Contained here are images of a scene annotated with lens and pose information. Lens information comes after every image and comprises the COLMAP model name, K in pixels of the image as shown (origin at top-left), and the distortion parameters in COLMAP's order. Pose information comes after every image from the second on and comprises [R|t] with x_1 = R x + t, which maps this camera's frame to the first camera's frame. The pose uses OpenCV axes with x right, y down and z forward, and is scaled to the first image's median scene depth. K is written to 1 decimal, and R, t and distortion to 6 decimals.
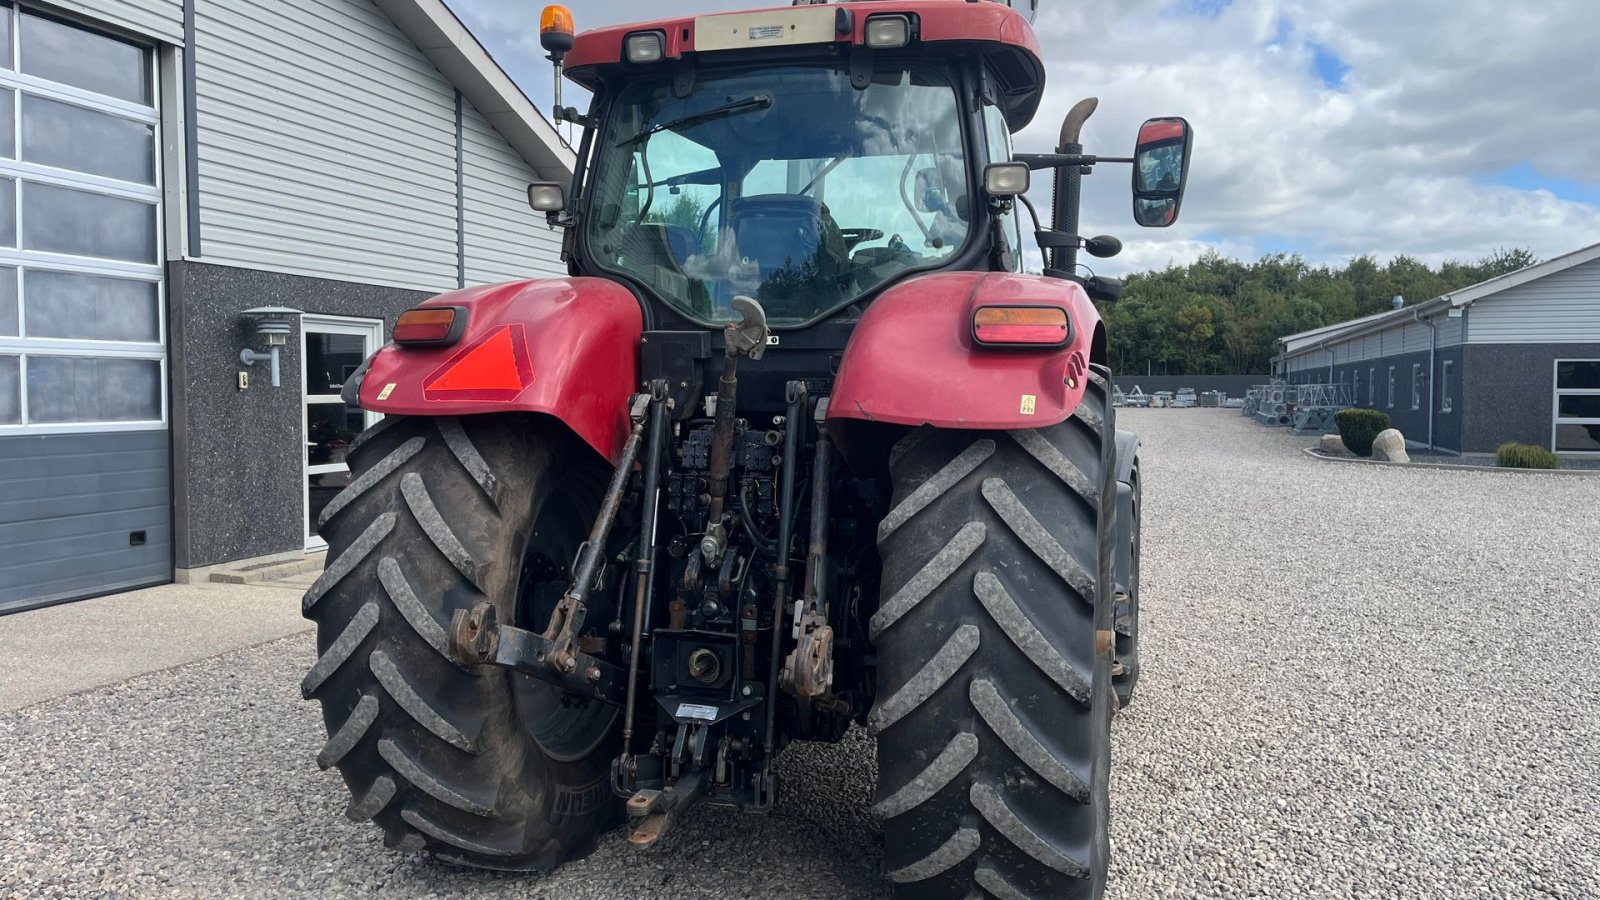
lens RADIAL K [[1211.8, 0, 805.3], [0, 1211.8, 438.5], [0, 0, 1]] dist [0.063135, -0.076652]
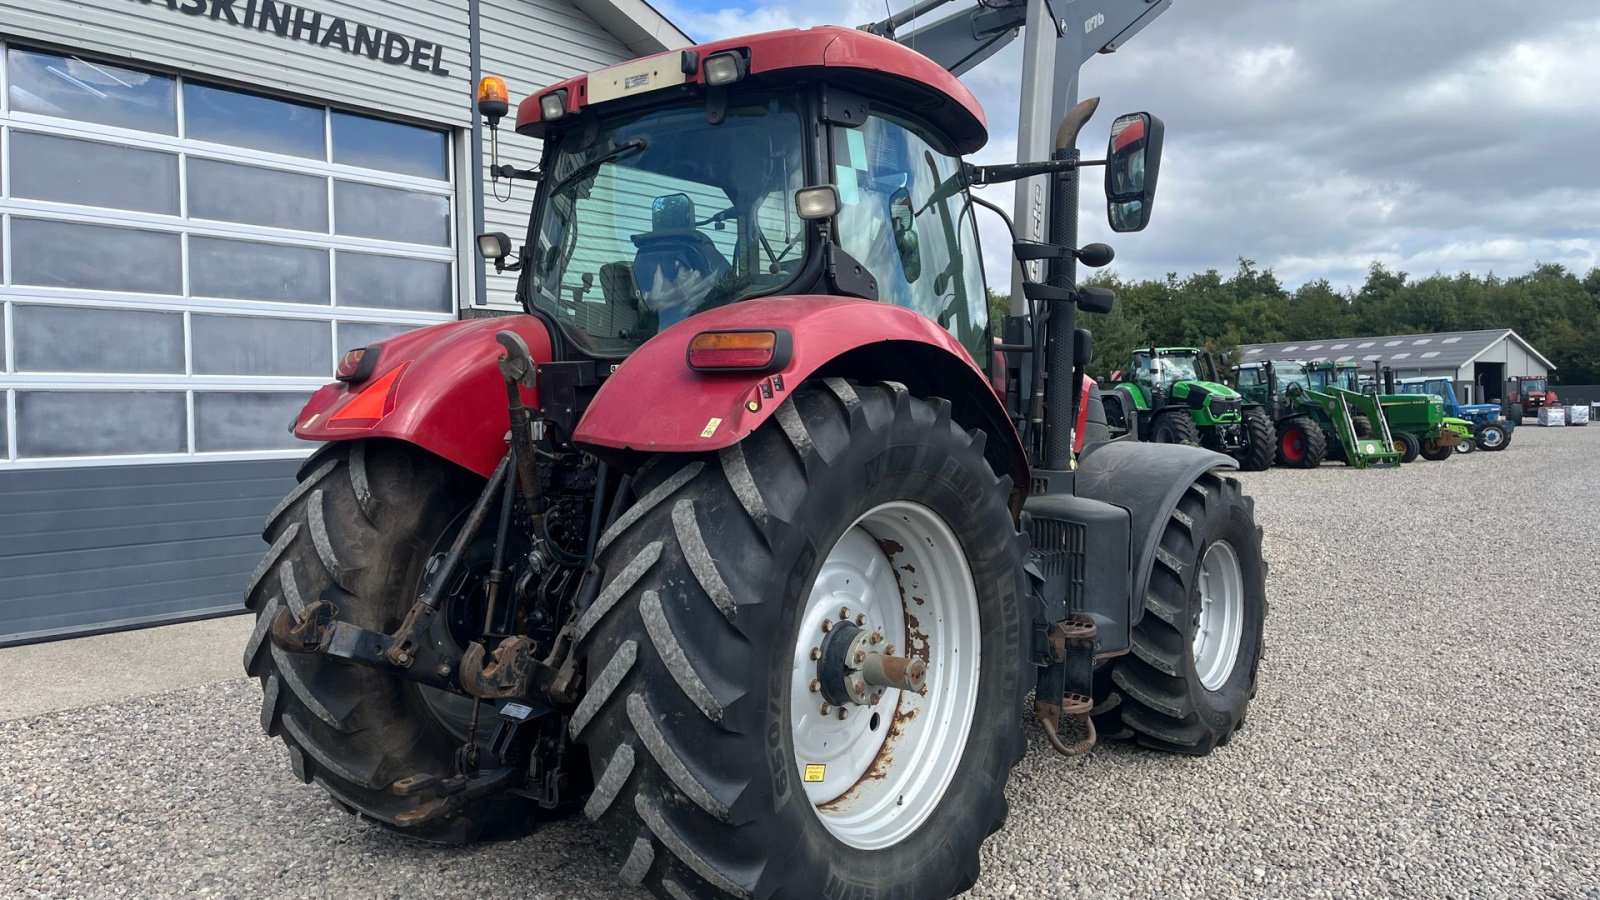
lens RADIAL K [[1211.8, 0, 801.2], [0, 1211.8, 436.3], [0, 0, 1]] dist [0.063135, -0.076652]
pose [[0.930631, -0.007250, -0.365888, 0.293932], [0.000577, 0.999832, -0.018344, -0.000880], [0.365960, 0.016860, 0.930478, 0.037237]]
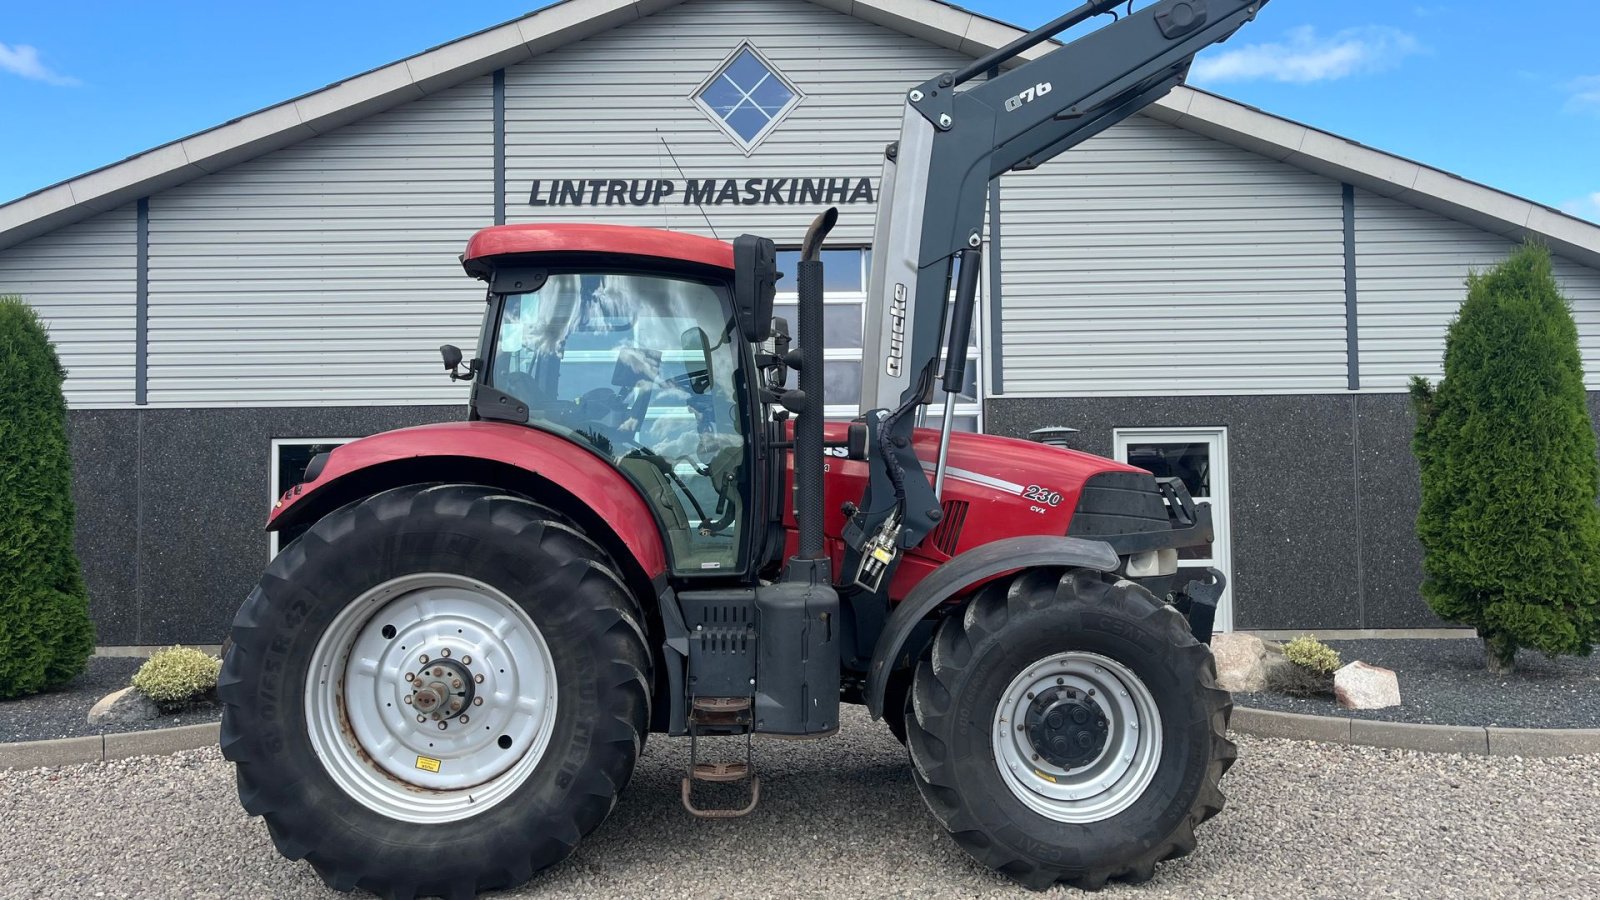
lens RADIAL K [[1211.8, 0, 793.7], [0, 1211.8, 437.9], [0, 0, 1]] dist [0.063135, -0.076652]
pose [[0.305070, -0.047190, -0.951160, 0.929533], [-0.026834, 0.997949, -0.058118, -0.027083], [0.951952, 0.043254, 0.303178, 0.543924]]
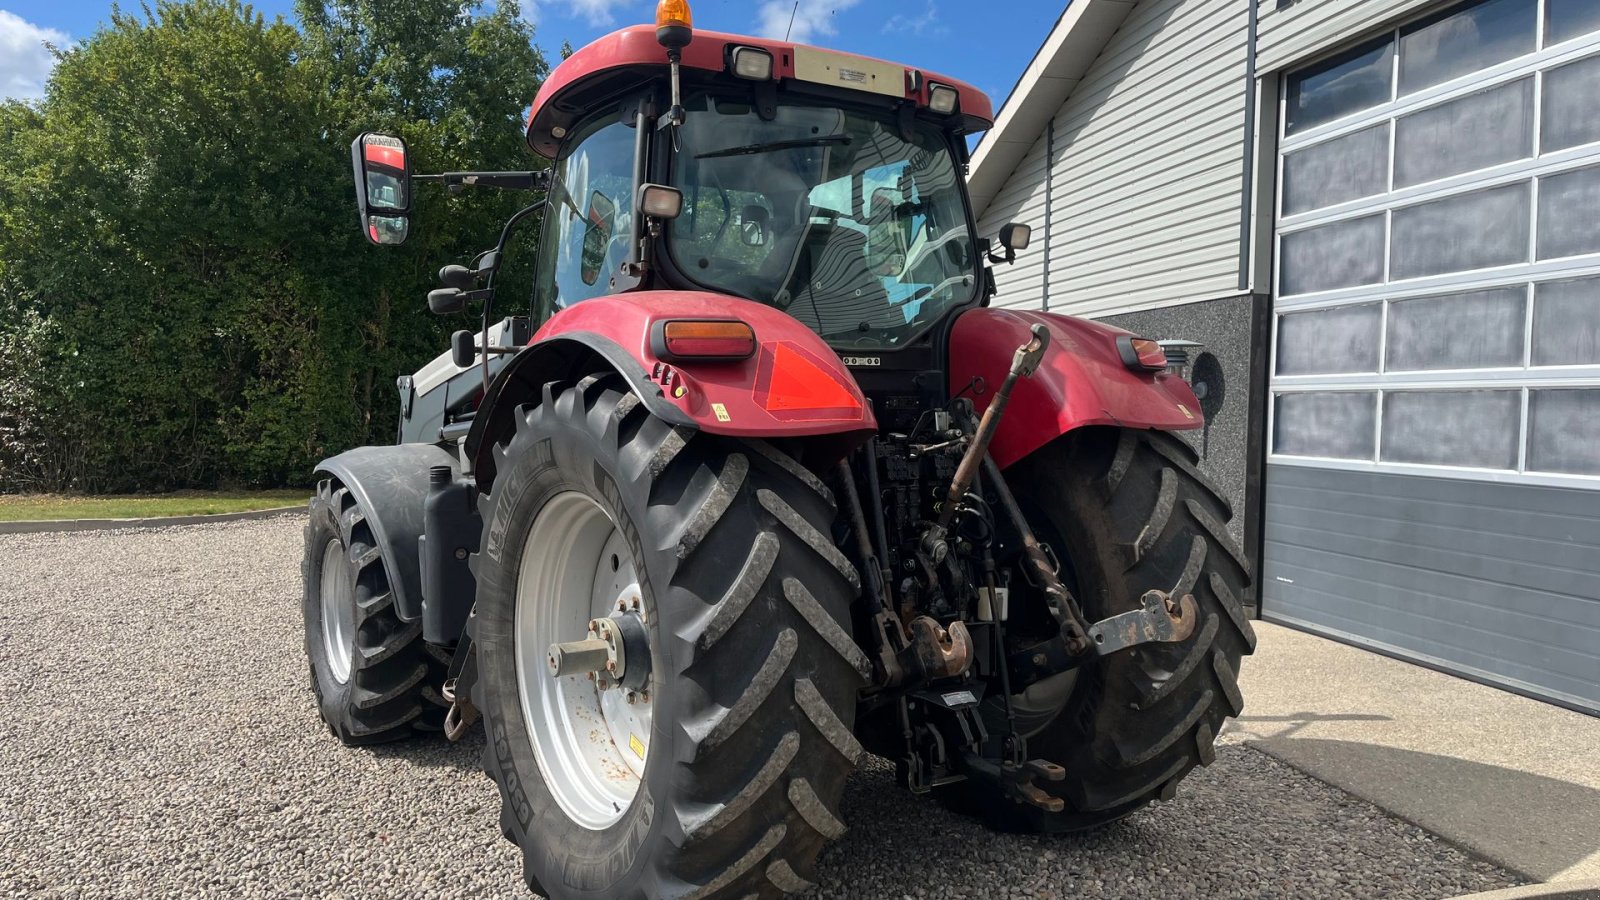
lens RADIAL K [[1211.8, 0, 785.5], [0, 1211.8, 459.1], [0, 0, 1]] dist [0.063135, -0.076652]
pose [[-0.868527, 0.003919, -0.495626, 0.209731], [-0.038488, 0.996416, 0.075325, -0.070065], [0.494145, 0.084498, -0.865263, 1.611145]]
